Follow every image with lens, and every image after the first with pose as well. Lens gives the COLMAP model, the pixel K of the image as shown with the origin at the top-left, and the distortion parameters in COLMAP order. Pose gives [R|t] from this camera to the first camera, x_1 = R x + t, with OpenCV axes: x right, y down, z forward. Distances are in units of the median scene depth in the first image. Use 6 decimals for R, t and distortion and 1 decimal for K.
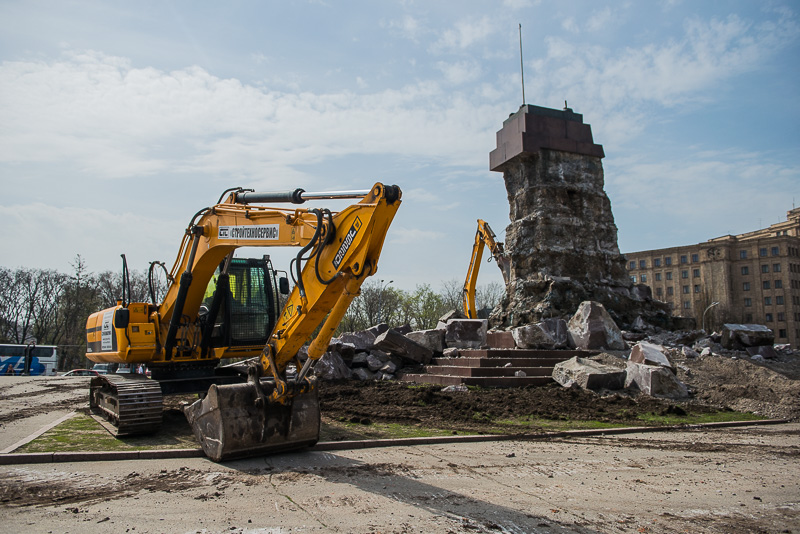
lens RADIAL K [[593.9, 0, 398.1], [0, 593.9, 261.4], [0, 0, 1]] dist [-0.044801, -0.001756]
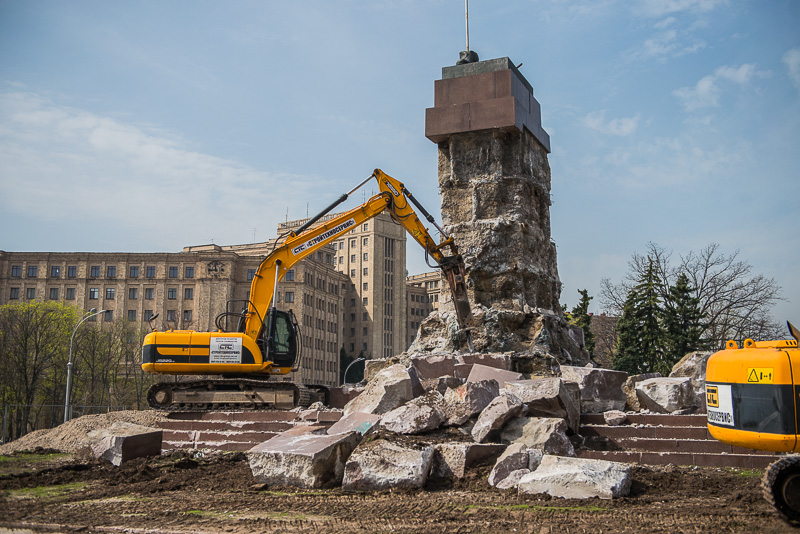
lens RADIAL K [[920.2, 0, 398.3], [0, 920.2, 267.4], [0, 0, 1]] dist [0.101380, 0.000000]
pose [[0.688239, 0.112324, 0.716736, -0.578943], [-0.116643, 0.992221, -0.043491, 0.039330], [-0.716046, -0.053670, 0.695987, 0.299737]]
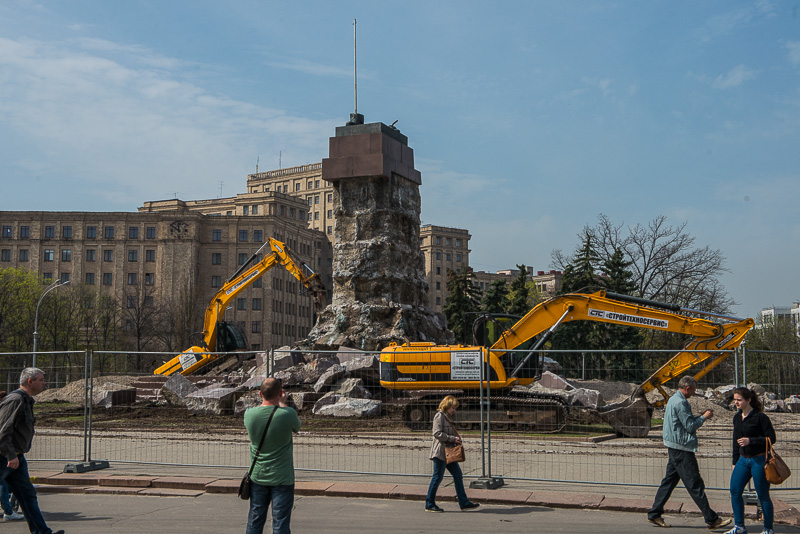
lens RADIAL K [[1083.1, 0, 397.3], [0, 1083.1, 267.3], [0, 0, 1]] dist [0.174776, 0.000000]
pose [[0.688348, 0.075380, 0.721453, -0.954175], [-0.116522, 0.993160, 0.007406, -0.043873], [-0.715960, -0.089163, 0.692424, -0.250246]]
